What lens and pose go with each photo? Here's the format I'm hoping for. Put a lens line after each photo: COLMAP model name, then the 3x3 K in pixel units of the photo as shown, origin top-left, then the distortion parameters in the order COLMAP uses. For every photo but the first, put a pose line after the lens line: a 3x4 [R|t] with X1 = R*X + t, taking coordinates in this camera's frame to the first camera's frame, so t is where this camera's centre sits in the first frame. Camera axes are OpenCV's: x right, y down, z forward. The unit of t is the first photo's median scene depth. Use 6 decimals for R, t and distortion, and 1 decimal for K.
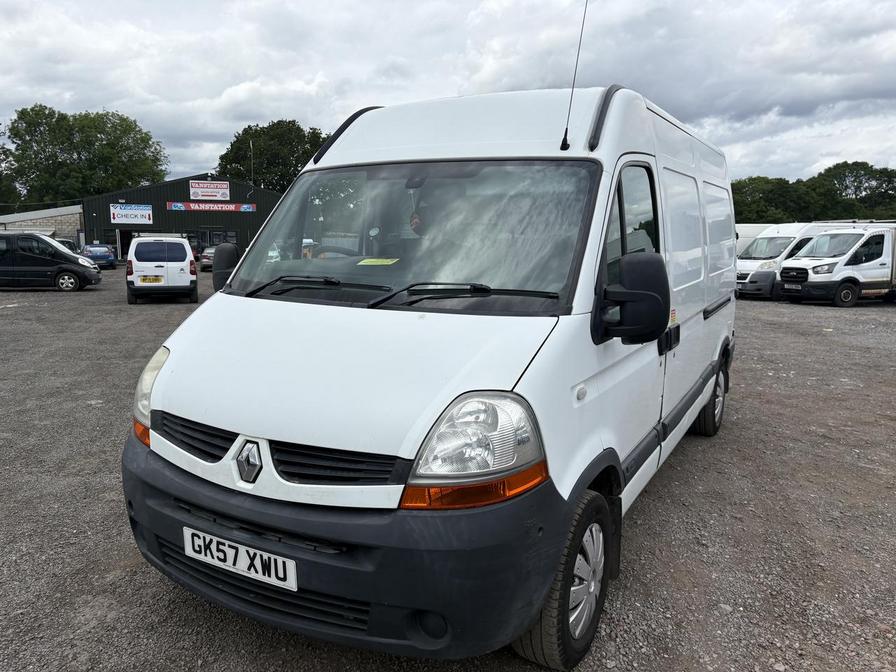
lens RADIAL K [[800.2, 0, 432.3], [0, 800.2, 336.2], [0, 0, 1]] dist [0.054694, -0.091910]
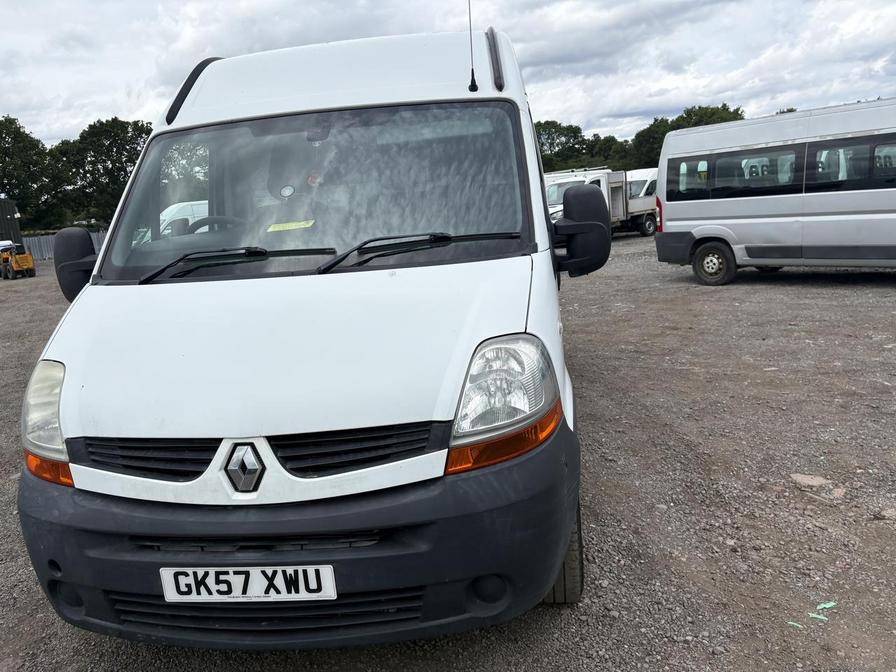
lens RADIAL K [[800.2, 0, 432.3], [0, 800.2, 336.2], [0, 0, 1]] dist [0.054694, -0.091910]
pose [[0.892191, -0.154947, 0.424249, -0.378347], [0.148814, 0.987710, 0.047784, 0.009494], [-0.426439, 0.020502, 0.904284, 0.152667]]
